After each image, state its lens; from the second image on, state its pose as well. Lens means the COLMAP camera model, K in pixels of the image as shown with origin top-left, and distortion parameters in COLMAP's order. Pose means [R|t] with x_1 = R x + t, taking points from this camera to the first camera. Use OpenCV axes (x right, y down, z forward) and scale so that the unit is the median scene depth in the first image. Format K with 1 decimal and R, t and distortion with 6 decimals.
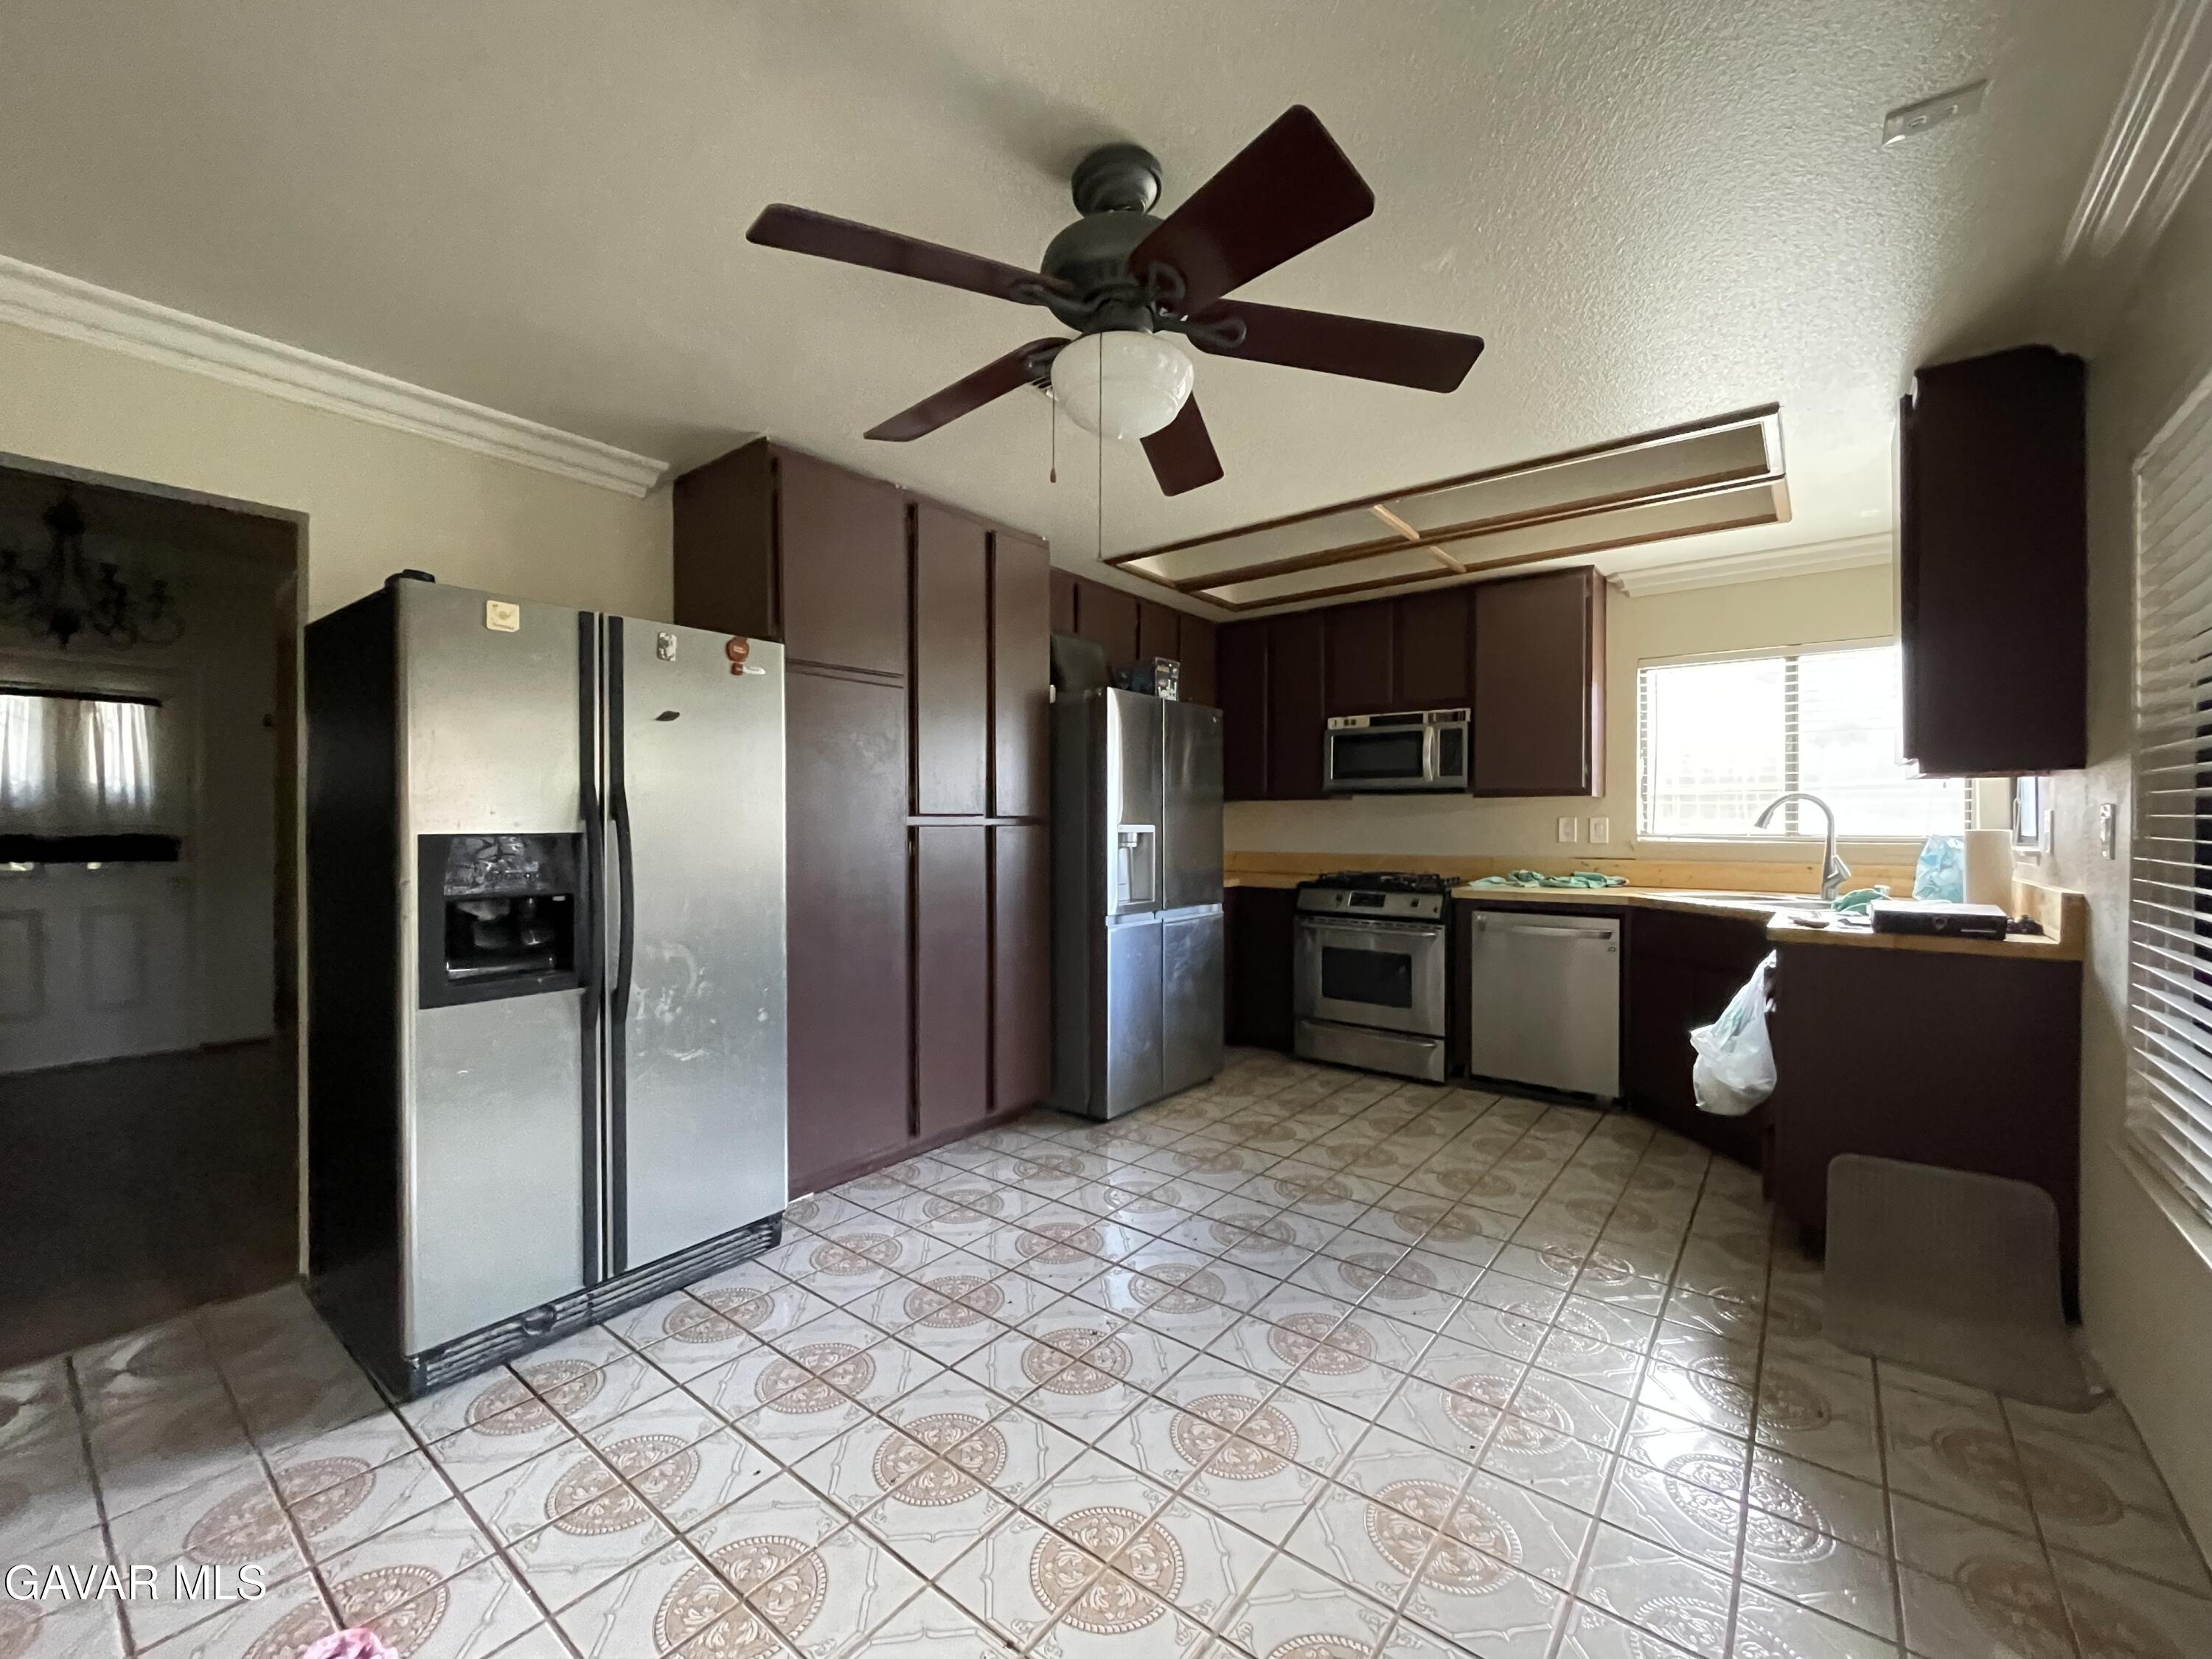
lens RADIAL K [[899.0, 0, 1115.2], [0, 899.0, 826.4], [0, 0, 1]] dist [0.000265, 0.000716]
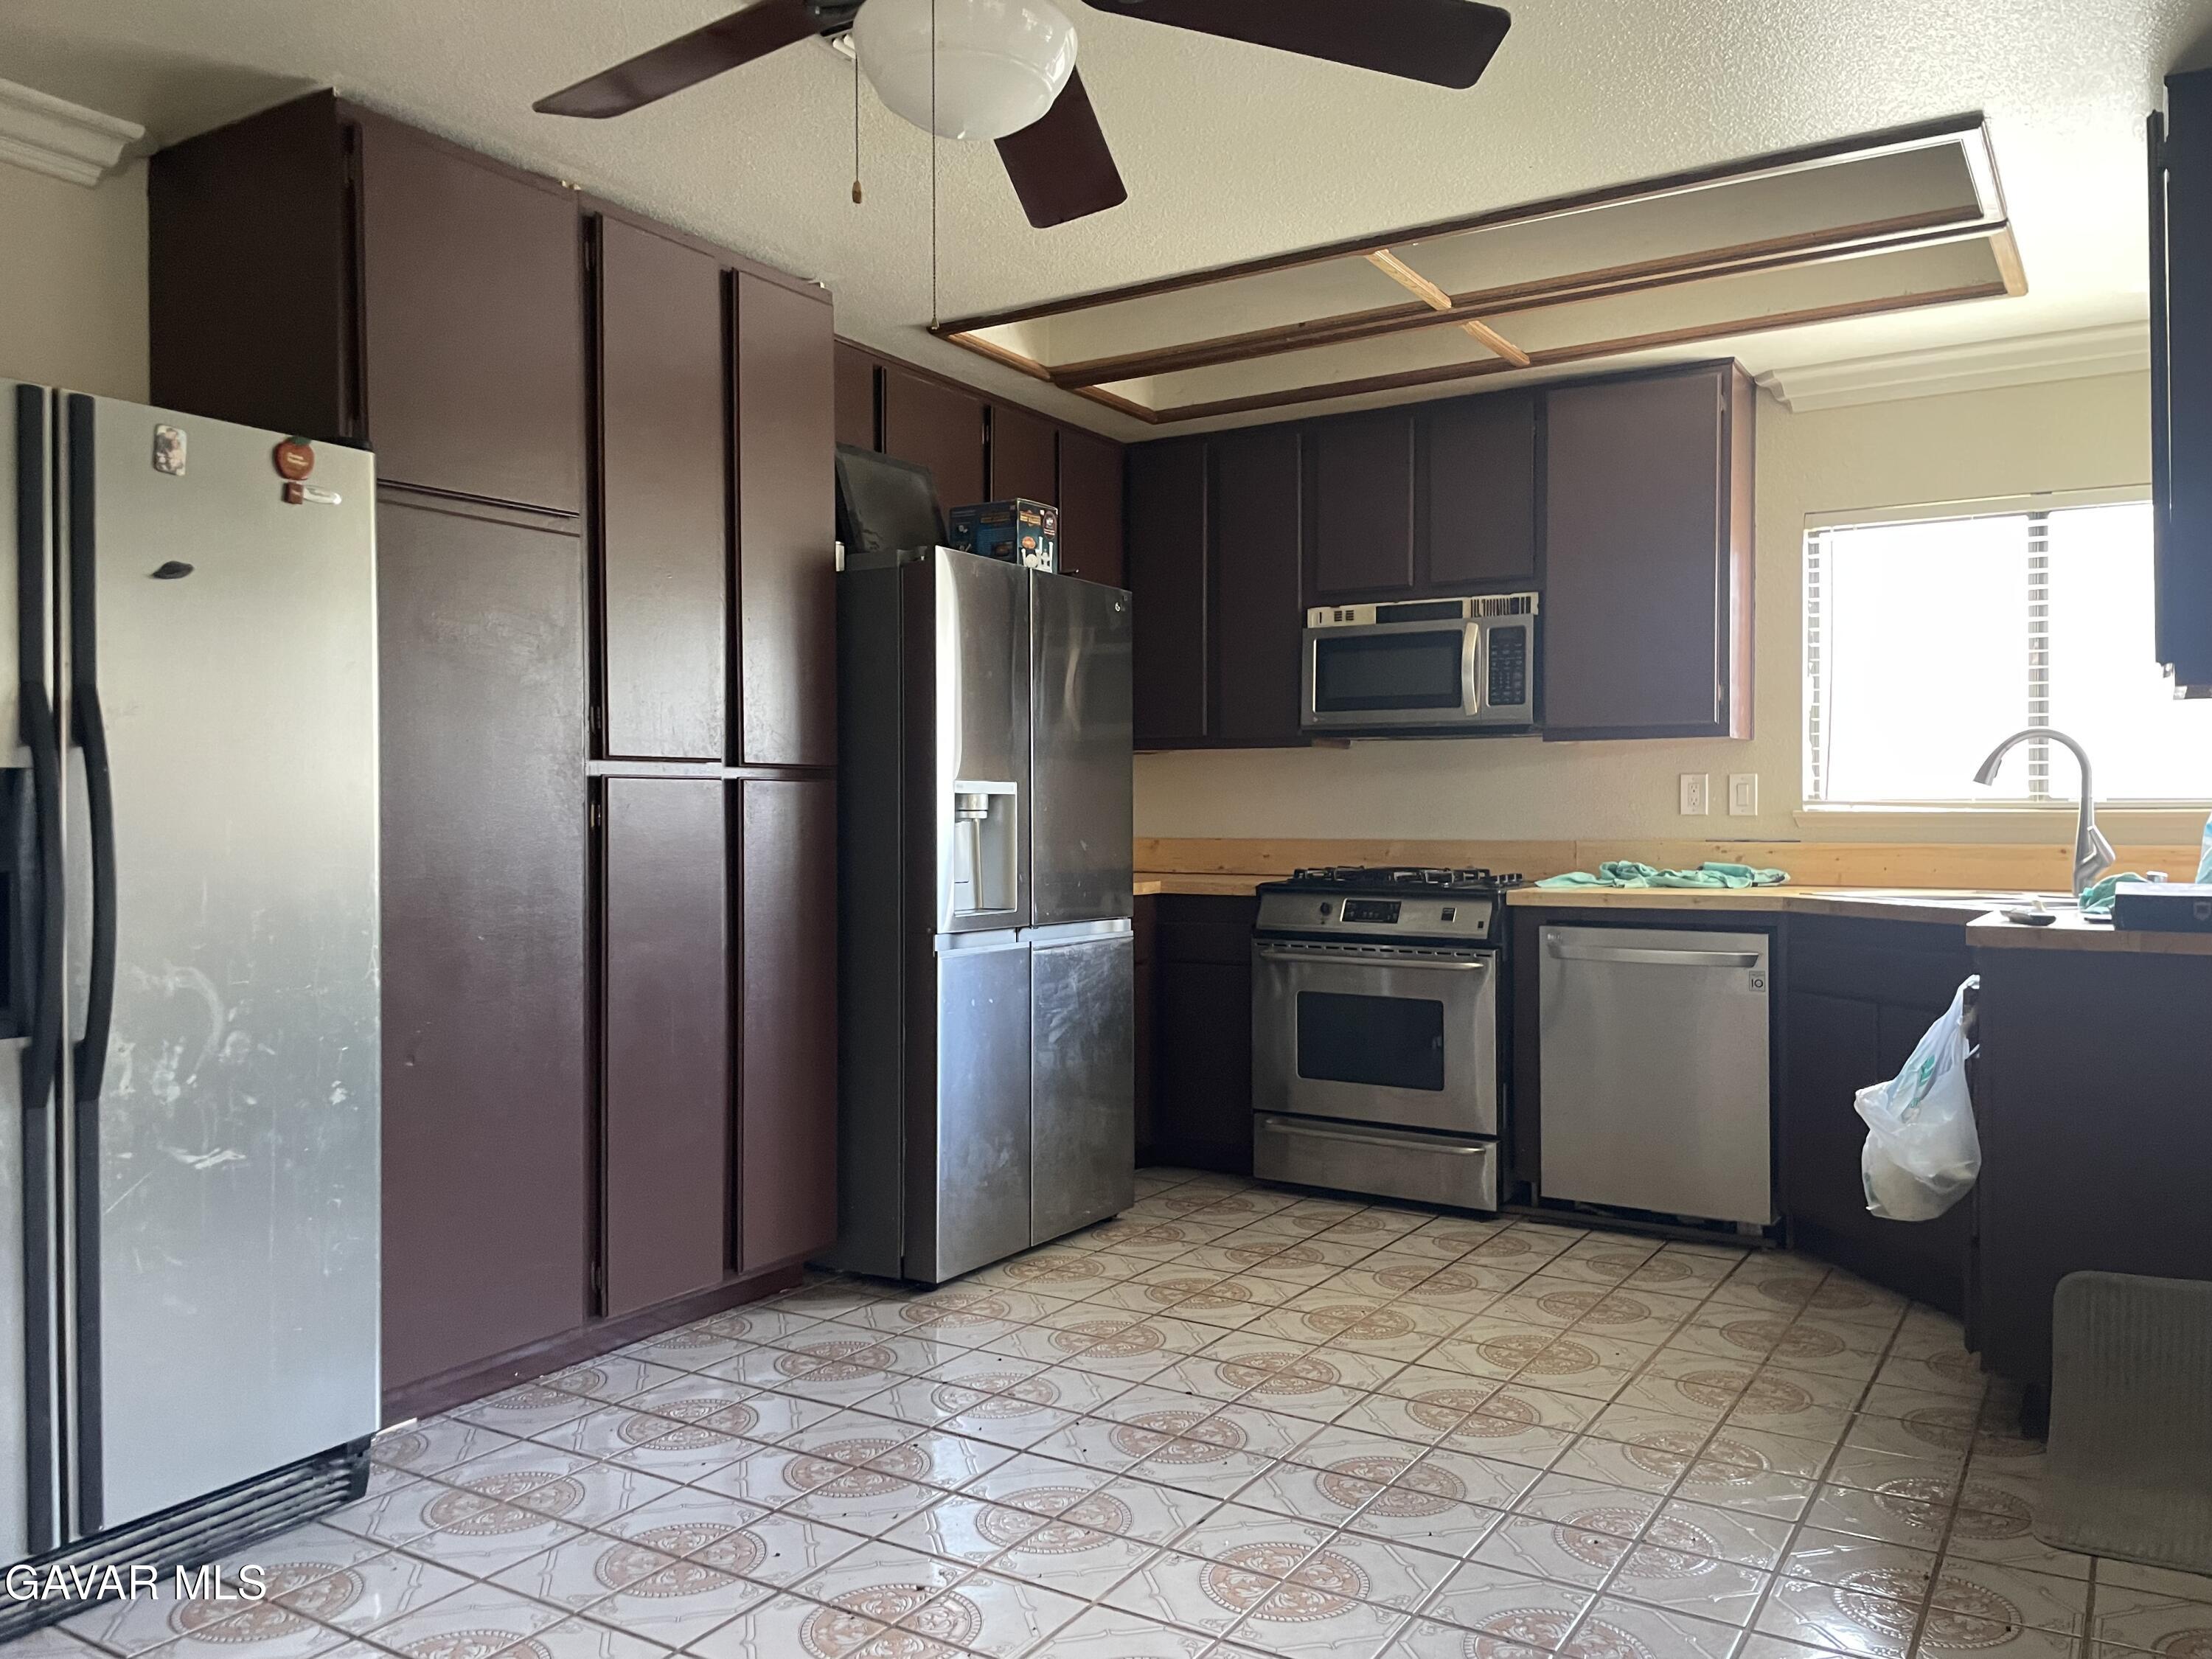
lens RADIAL K [[1670.4, 0, 1125.1], [0, 1670.4, 831.3], [0, 0, 1]] dist [0.072877, -0.075964]
pose [[0.993848, -0.001999, 0.110732, -0.007842], [0.001746, 0.999996, 0.002384, 0.033615], [-0.110736, -0.002176, 0.993847, -0.117732]]
